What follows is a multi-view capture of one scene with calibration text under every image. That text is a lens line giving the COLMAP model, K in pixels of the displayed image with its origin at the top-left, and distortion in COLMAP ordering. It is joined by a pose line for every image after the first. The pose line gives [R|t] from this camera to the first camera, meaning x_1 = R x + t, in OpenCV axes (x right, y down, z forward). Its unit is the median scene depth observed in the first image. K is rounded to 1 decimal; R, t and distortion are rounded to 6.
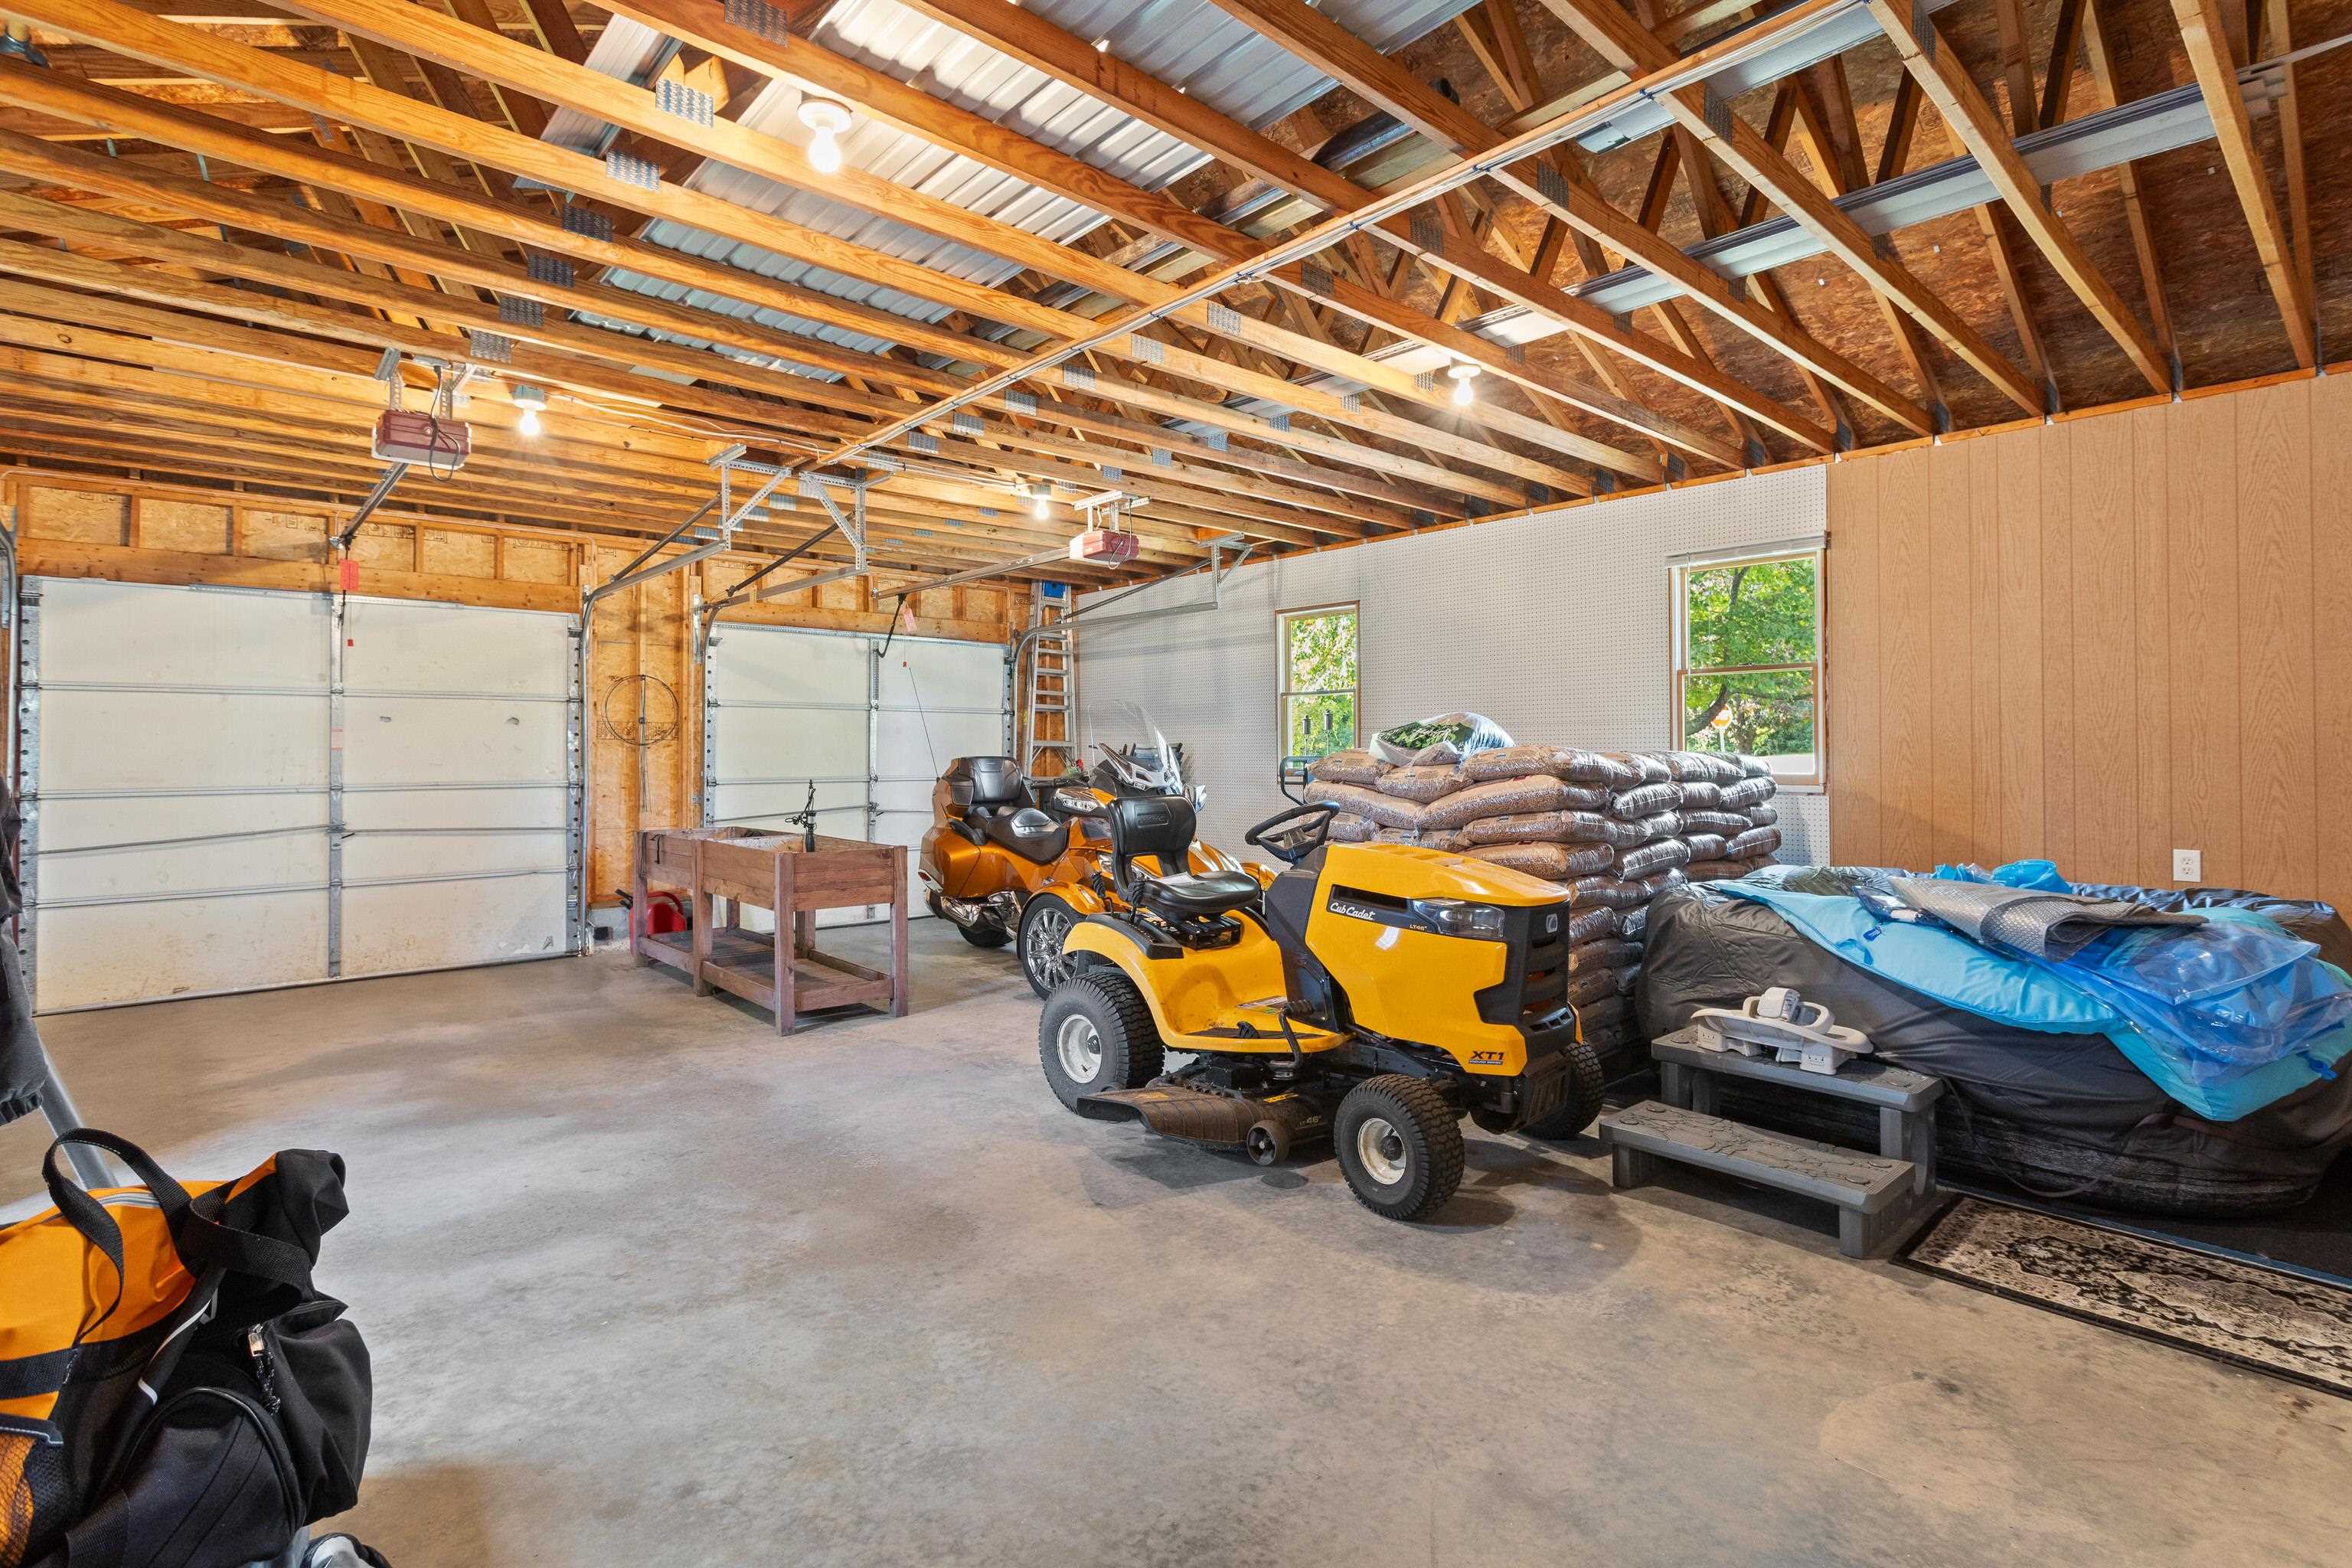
lens RADIAL K [[1112.5, 0, 1179.7], [0, 1112.5, 767.6], [0, 0, 1]] dist [0.005285, 0.000493]
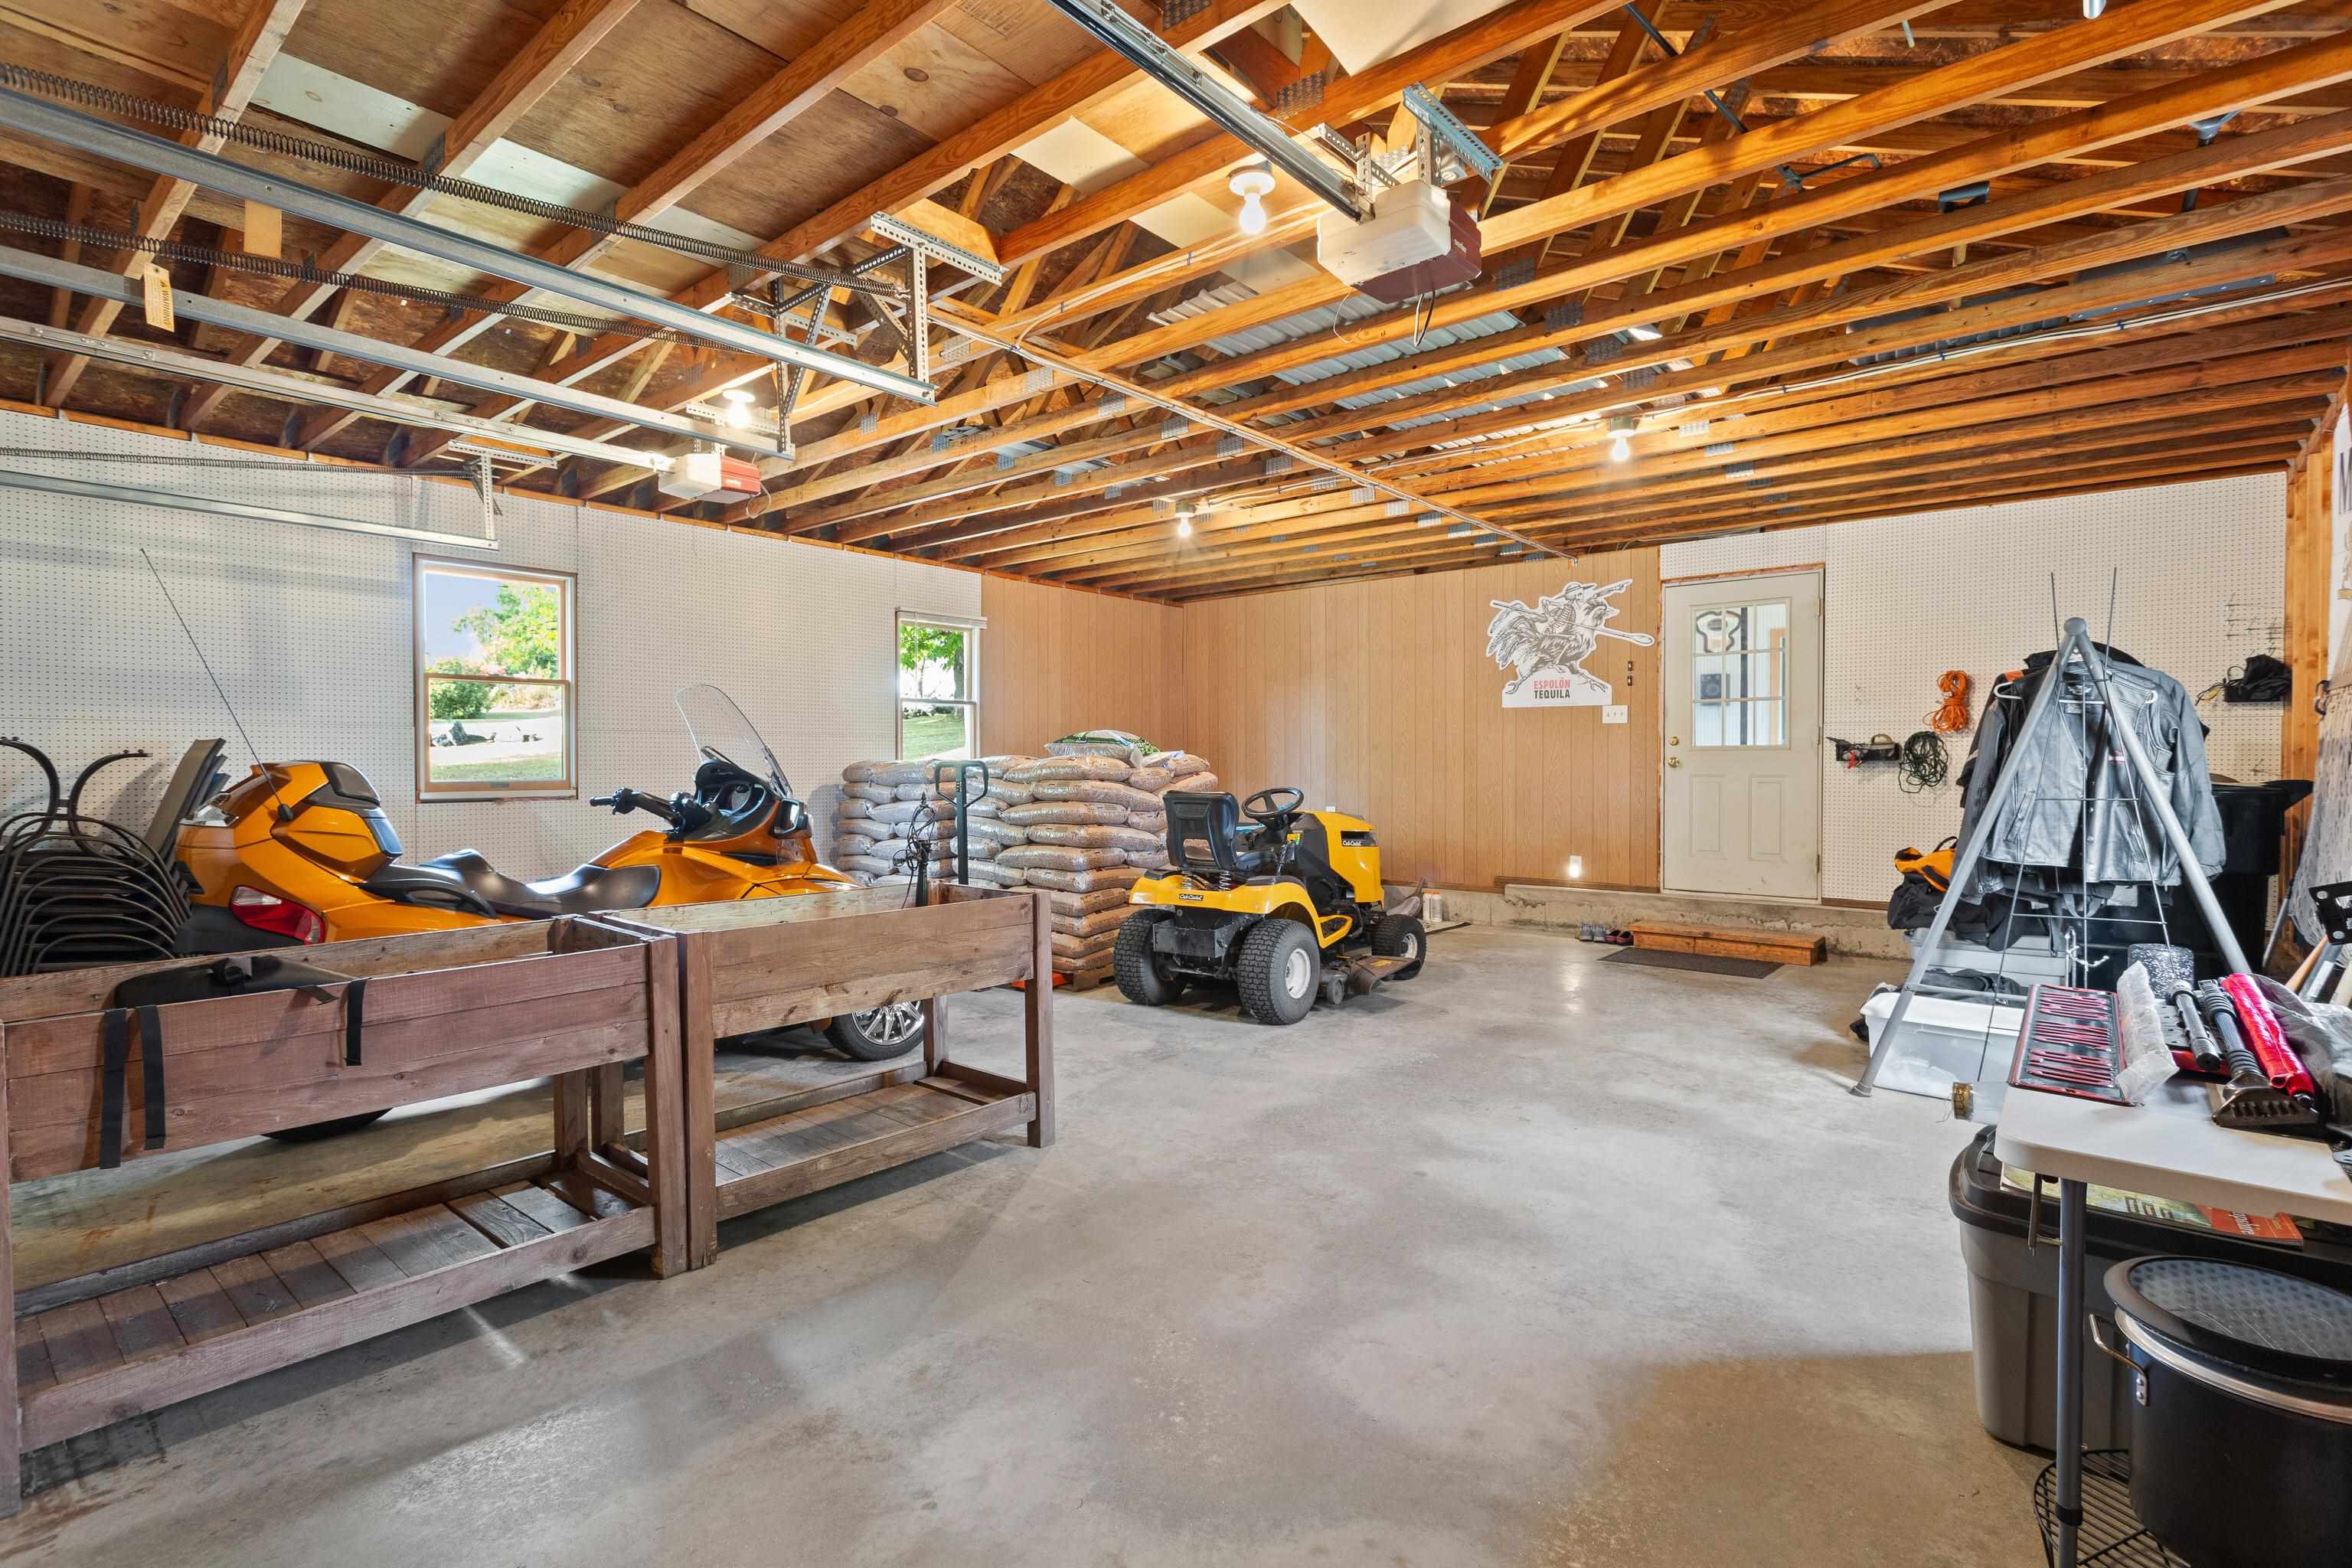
lens RADIAL K [[1112.5, 0, 1180.0], [0, 1112.5, 782.5], [0, 0, 1]] dist [0.005285, 0.000493]
pose [[-0.141580, -0.016158, 0.989795, -1.610160], [0.008778, 0.999807, 0.017577, -0.008217], [-0.989888, 0.011177, -0.141411, 1.513252]]
